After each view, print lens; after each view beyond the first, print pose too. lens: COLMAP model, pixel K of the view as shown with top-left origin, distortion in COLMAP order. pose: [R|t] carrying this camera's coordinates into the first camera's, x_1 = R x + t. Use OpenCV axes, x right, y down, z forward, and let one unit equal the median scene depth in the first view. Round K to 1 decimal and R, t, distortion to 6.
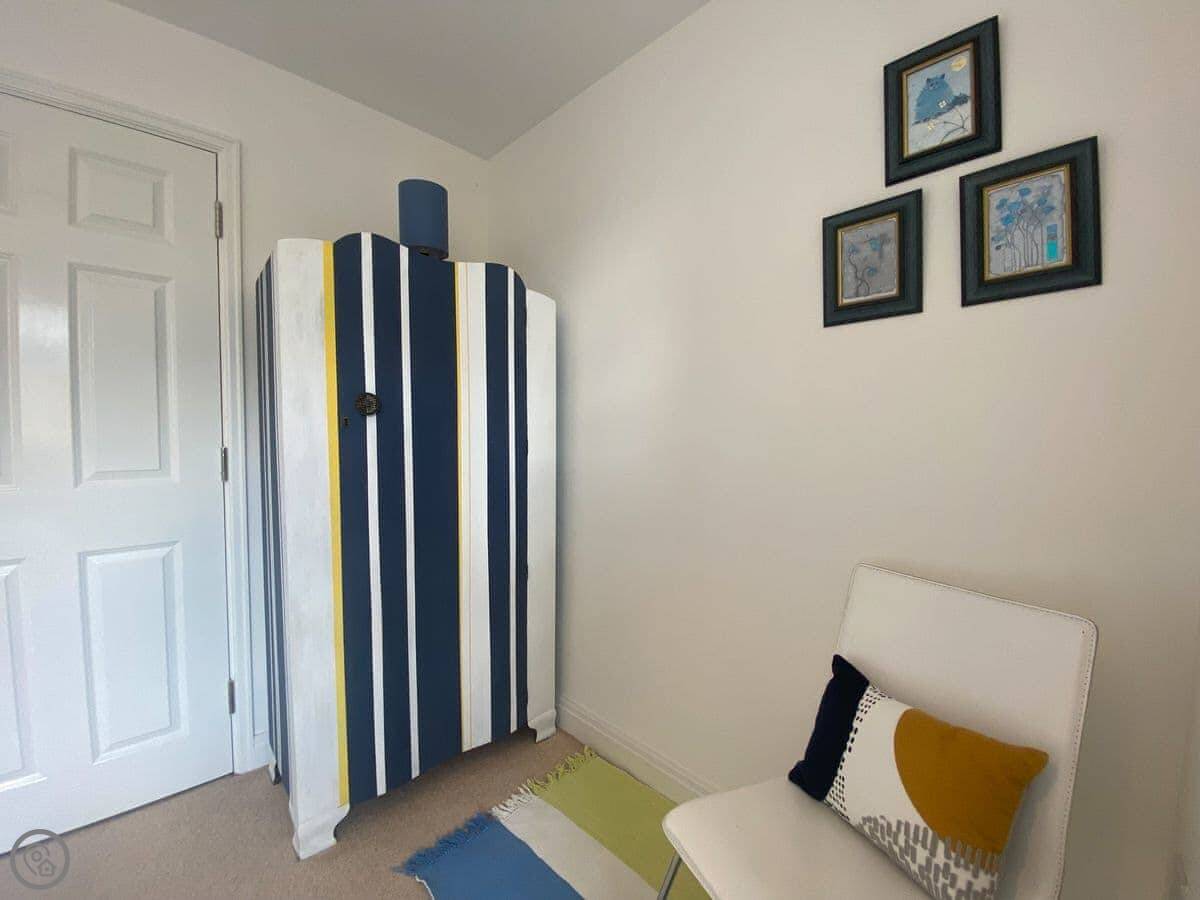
lens RADIAL K [[492.5, 0, 596.3], [0, 492.5, 451.4], [0, 0, 1]] dist [0.019050, -0.019810]
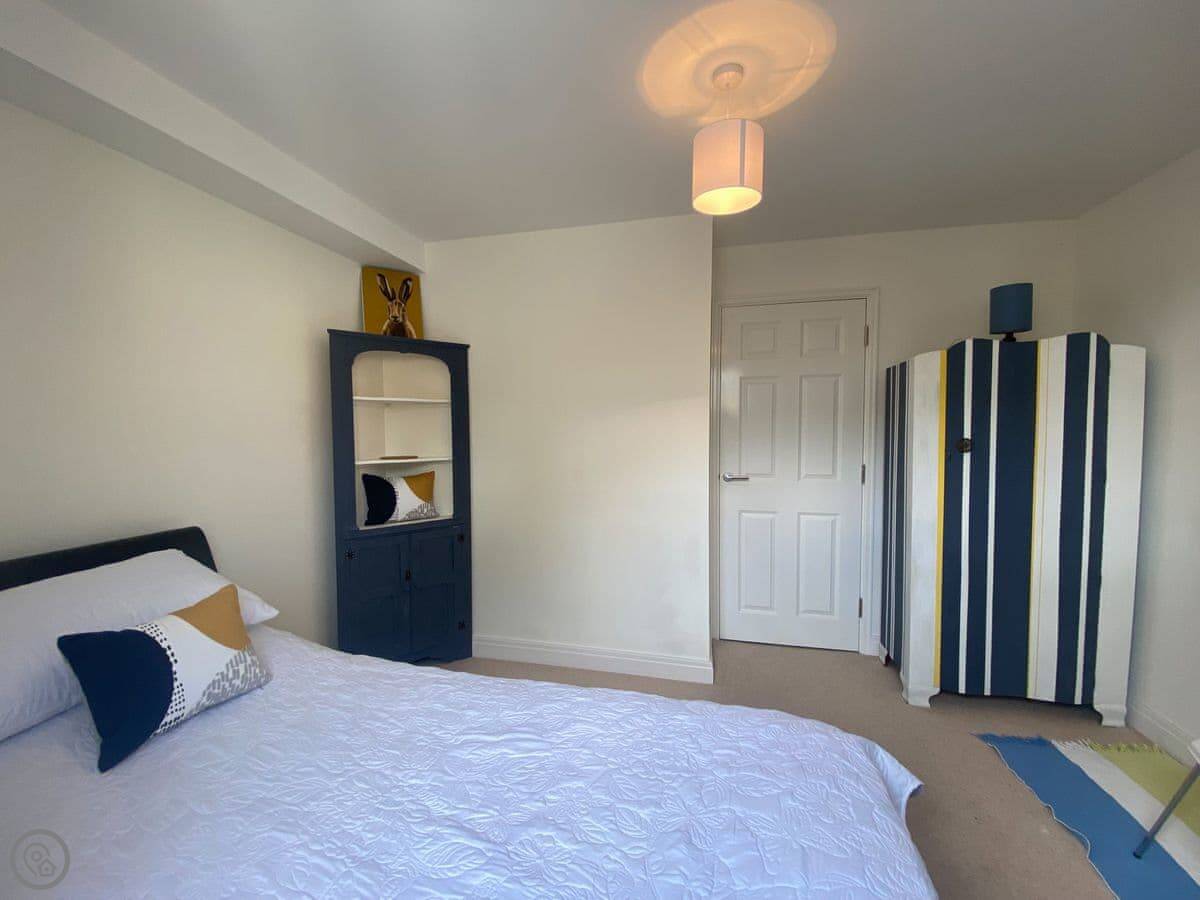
lens RADIAL K [[492.5, 0, 596.3], [0, 492.5, 451.4], [0, 0, 1]] dist [0.019050, -0.019810]
pose [[0.547600, 0.032961, -0.836091, 0.219867], [-0.026911, 0.999401, 0.021774, -0.075285], [0.836307, 0.010576, 0.548159, -0.855986]]
